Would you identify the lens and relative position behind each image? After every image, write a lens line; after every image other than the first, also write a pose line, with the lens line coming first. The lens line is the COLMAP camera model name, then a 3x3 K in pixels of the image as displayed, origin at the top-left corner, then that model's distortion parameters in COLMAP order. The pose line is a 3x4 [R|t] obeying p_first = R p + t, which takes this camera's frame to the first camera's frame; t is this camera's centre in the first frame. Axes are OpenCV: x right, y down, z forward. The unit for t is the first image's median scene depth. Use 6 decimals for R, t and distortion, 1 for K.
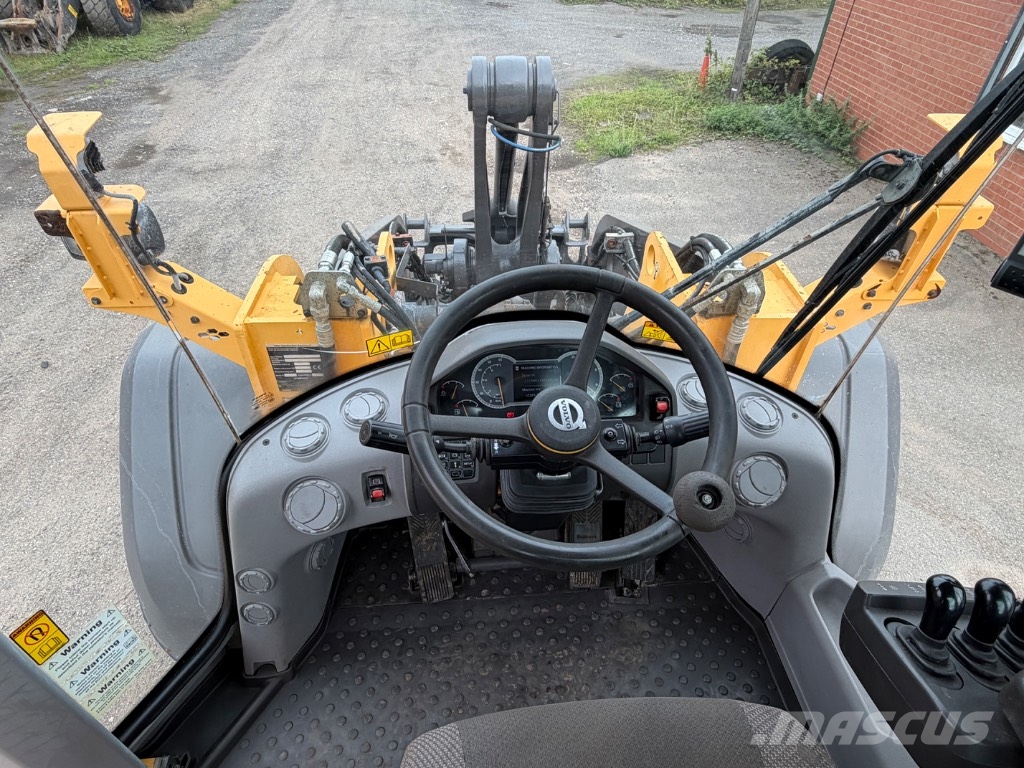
lens RADIAL K [[663.9, 0, 512.0], [0, 663.9, 384.0], [0, 0, 1]] dist [0.007347, 0.001256]
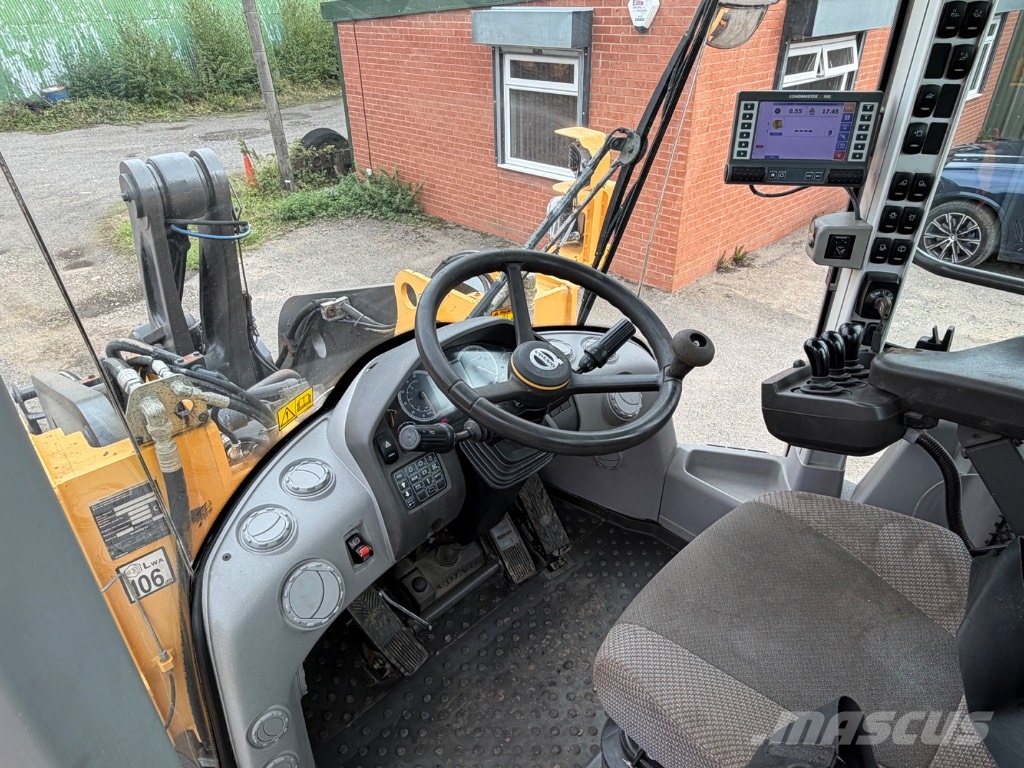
lens RADIAL K [[774.3, 0, 516.7], [0, 774.3, 388.1], [0, 0, 1]] dist [0.008418, -0.007098]
pose [[0.730697, -0.333739, 0.595567, -0.370265], [0.442222, 0.895992, -0.040470, 0.058878], [-0.520117, 0.292944, 0.802286, -0.032601]]
